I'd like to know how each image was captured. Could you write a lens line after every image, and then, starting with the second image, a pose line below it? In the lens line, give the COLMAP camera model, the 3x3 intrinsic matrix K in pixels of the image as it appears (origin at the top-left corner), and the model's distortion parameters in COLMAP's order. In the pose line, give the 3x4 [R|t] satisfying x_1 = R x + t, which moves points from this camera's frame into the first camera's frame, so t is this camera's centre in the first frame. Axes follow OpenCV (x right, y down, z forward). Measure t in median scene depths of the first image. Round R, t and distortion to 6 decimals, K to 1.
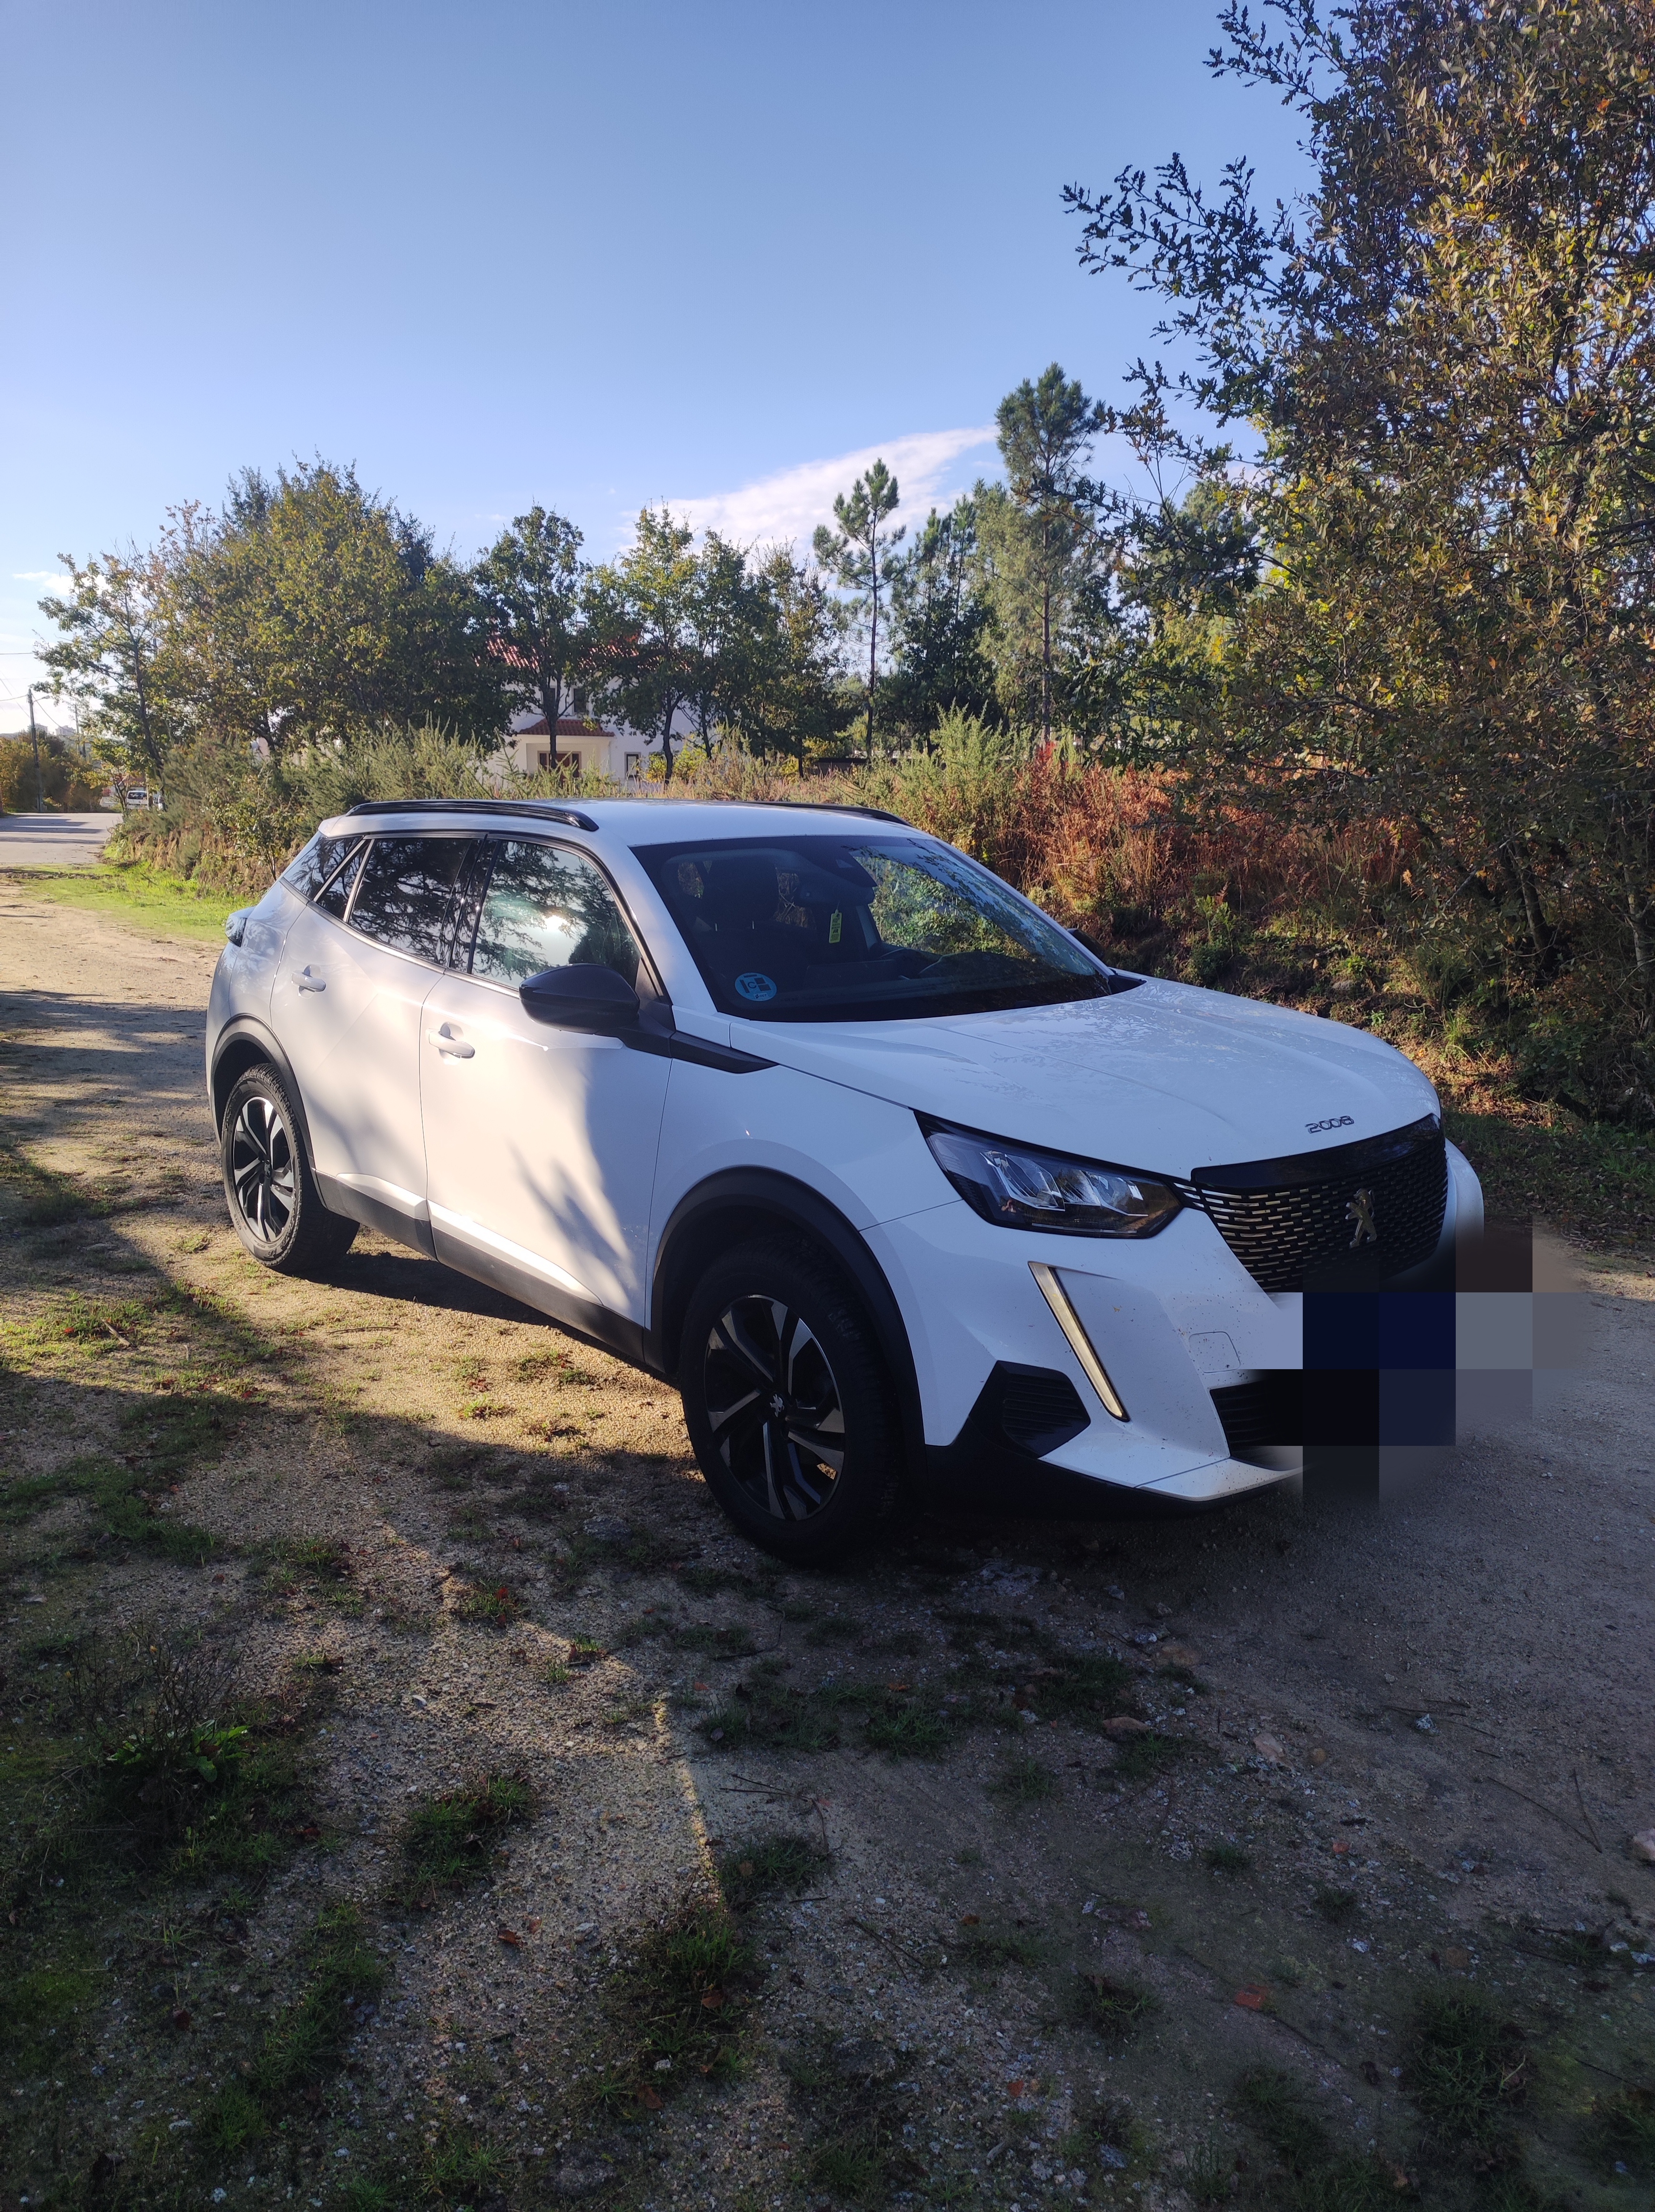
lens RADIAL K [[1460.5, 0, 635.7], [0, 1460.5, 1180.3], [0, 0, 1]] dist [0.056124, -0.079949]
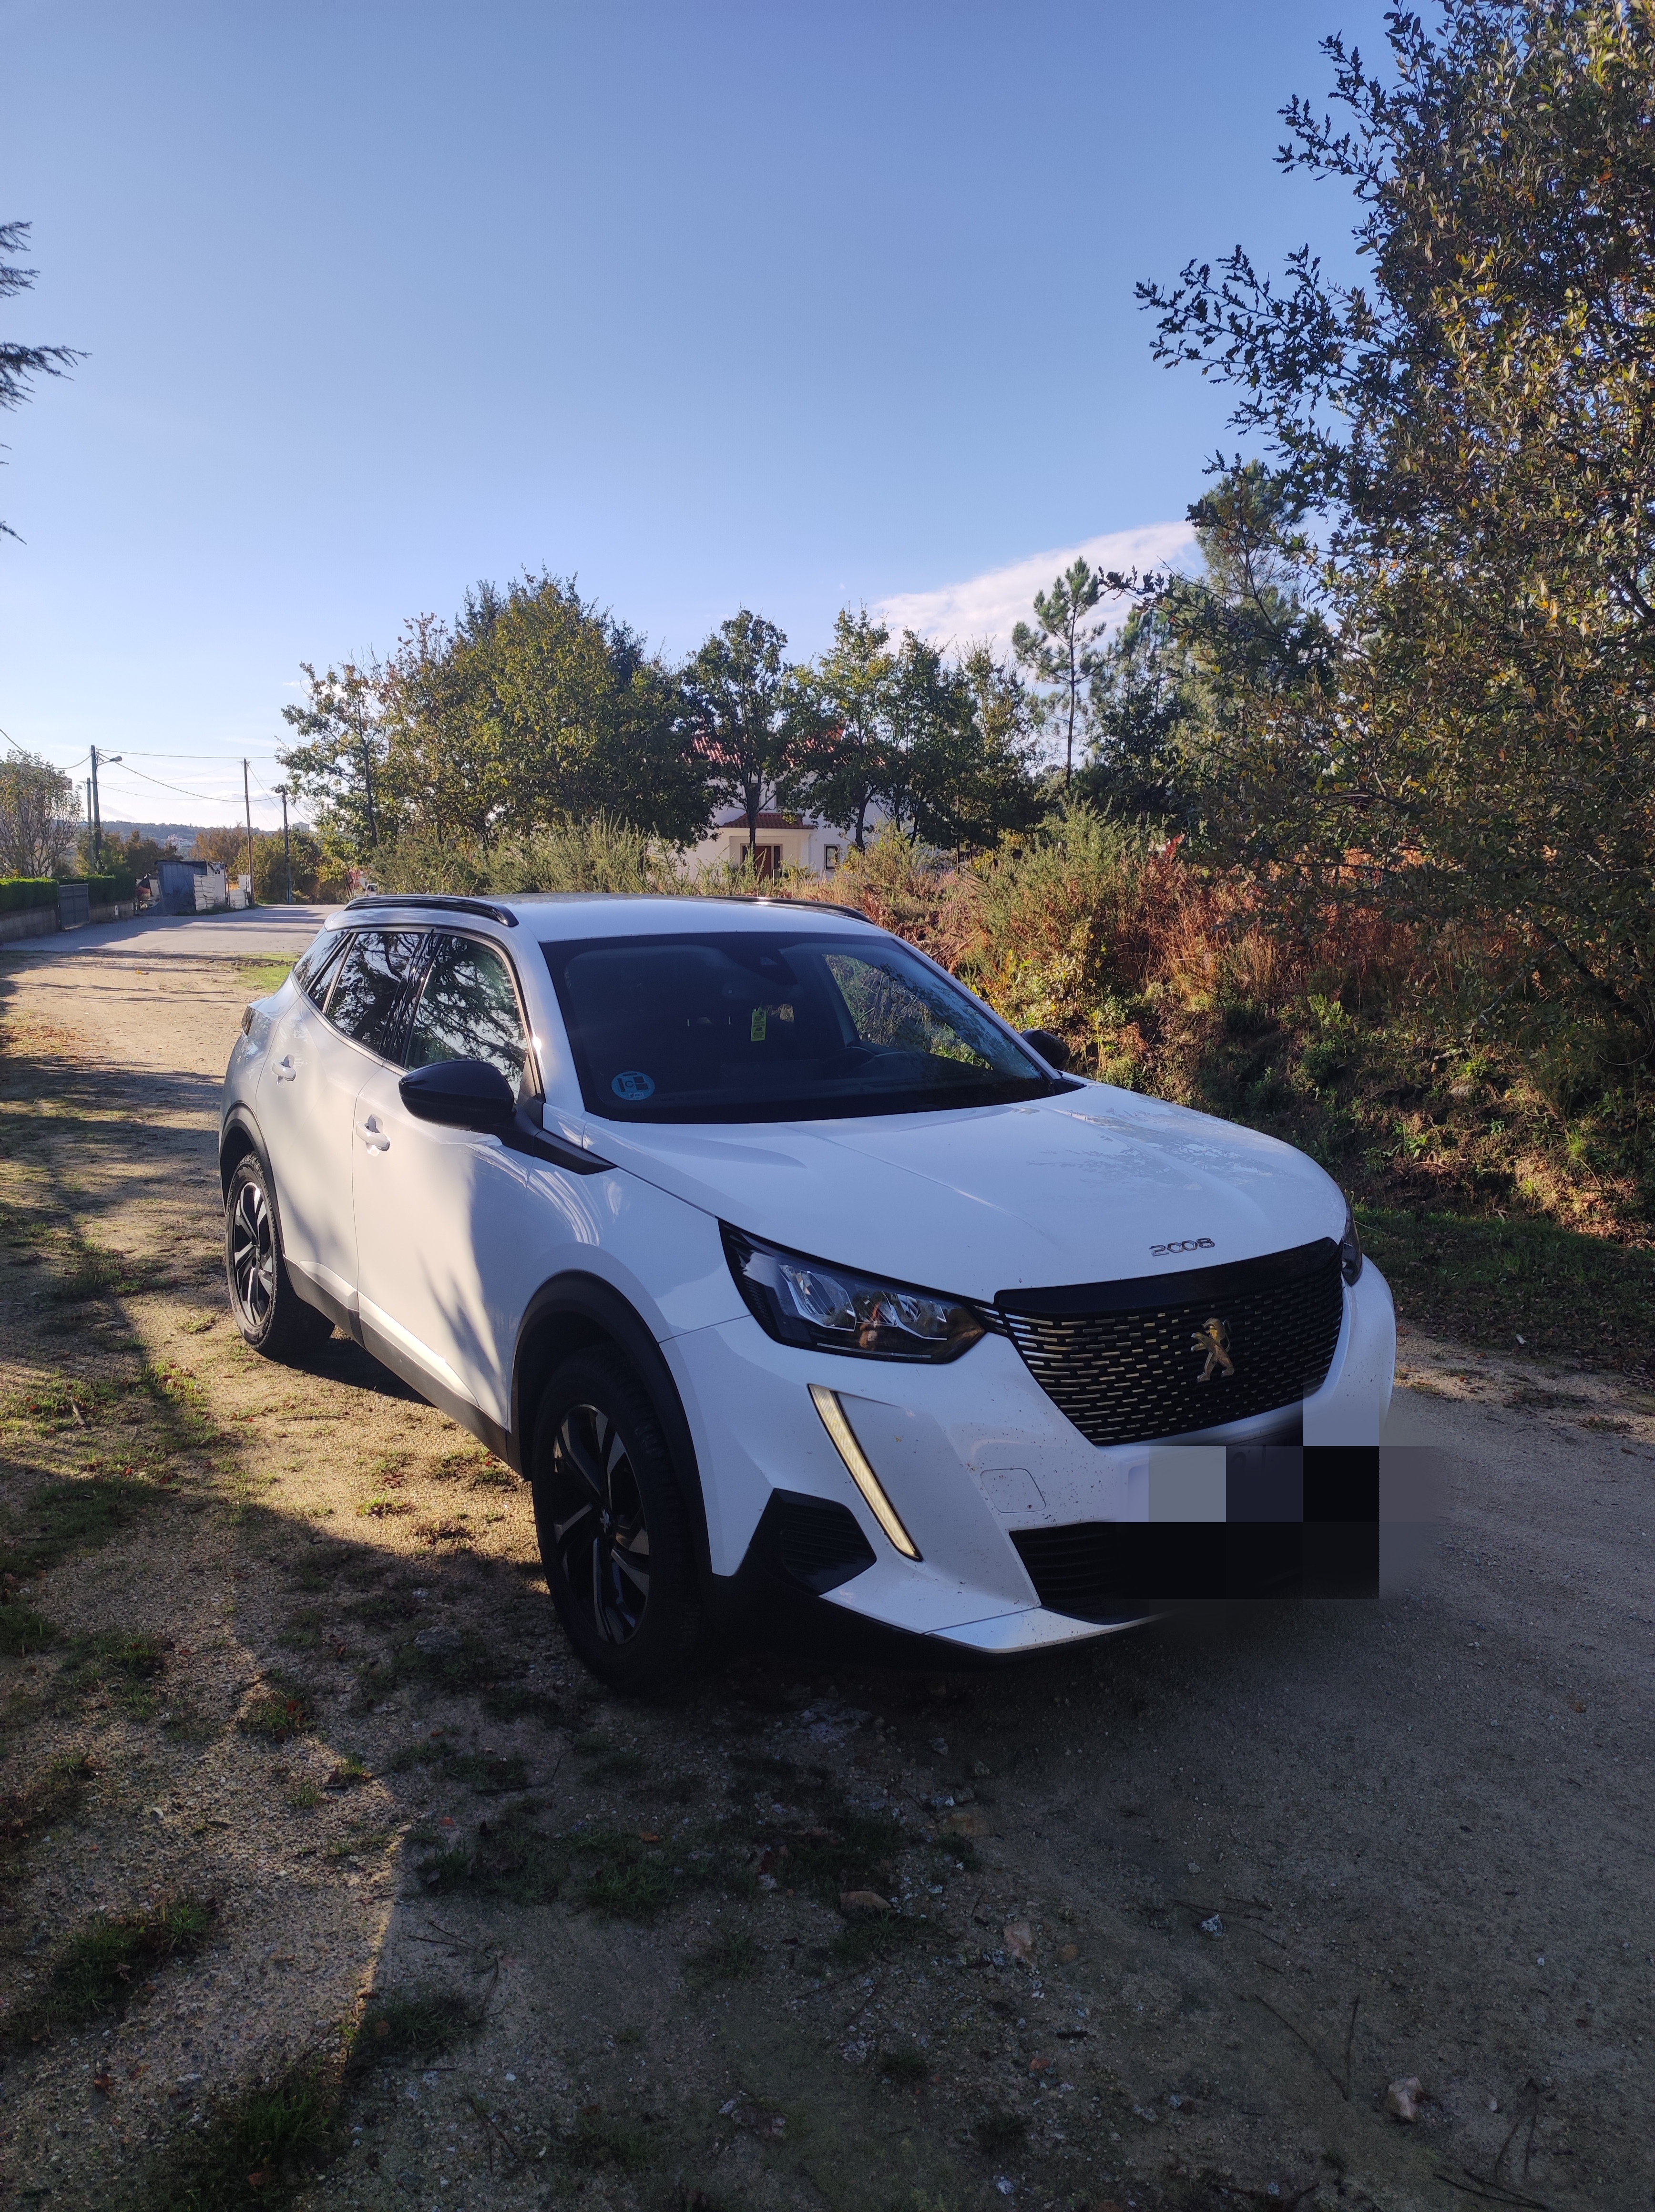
lens RADIAL K [[1460.5, 0, 635.7], [0, 1460.5, 1180.3], [0, 0, 1]] dist [0.056124, -0.079949]
pose [[0.993014, 0.025738, -0.115158, 0.198667], [-0.032487, 0.997839, -0.057121, -0.013397], [0.113438, 0.060463, 0.991704, 0.034489]]
